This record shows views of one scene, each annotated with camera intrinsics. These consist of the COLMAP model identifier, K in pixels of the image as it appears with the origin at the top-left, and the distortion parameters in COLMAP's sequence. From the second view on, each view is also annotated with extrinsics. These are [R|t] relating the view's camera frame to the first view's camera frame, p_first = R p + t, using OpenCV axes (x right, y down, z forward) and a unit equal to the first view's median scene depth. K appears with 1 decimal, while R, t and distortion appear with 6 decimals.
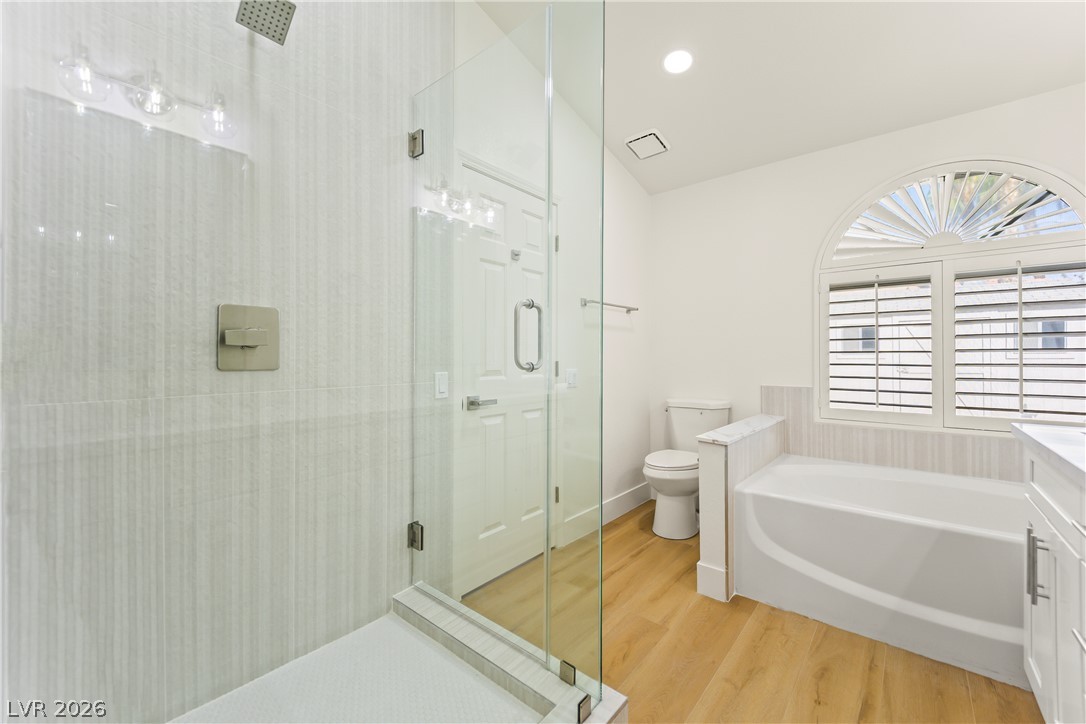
lens RADIAL K [[428.9, 0, 538.5], [0, 428.9, 362.7], [0, 0, 1]] dist [0.025722, -0.015467]
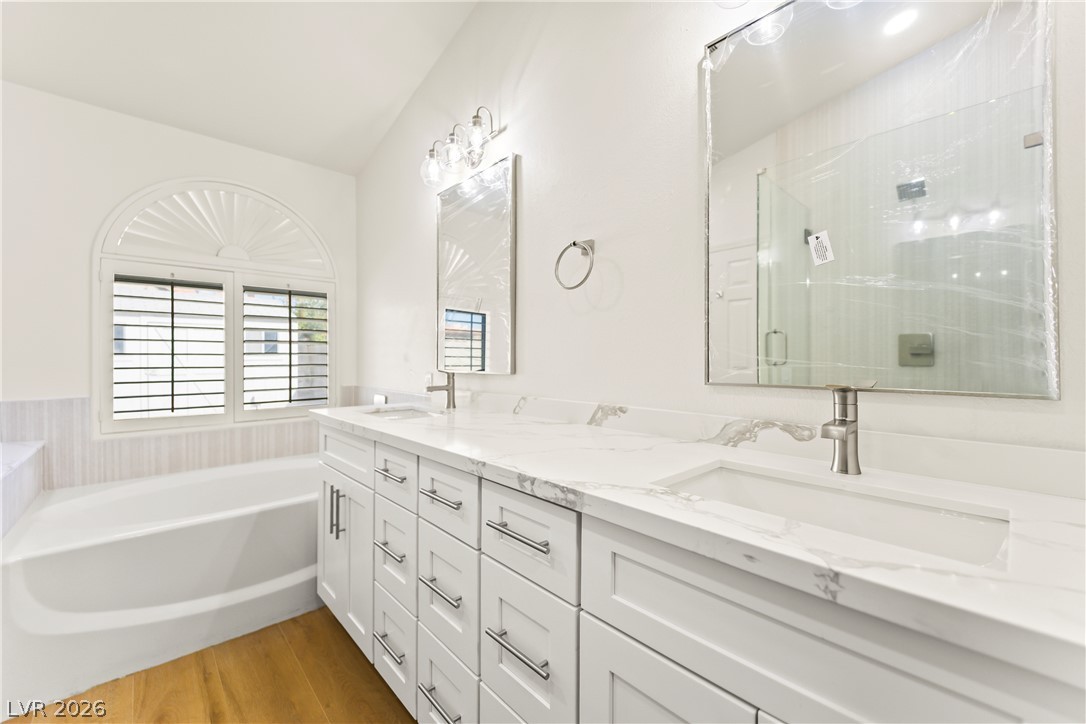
lens RADIAL K [[428.9, 0, 538.5], [0, 428.9, 362.7], [0, 0, 1]] dist [0.025722, -0.015467]
pose [[0.121472, -0.010510, 0.992539, -0.070188], [0.015890, 0.999836, 0.008643, -0.001570], [-0.992468, 0.014722, 0.121619, 0.093034]]
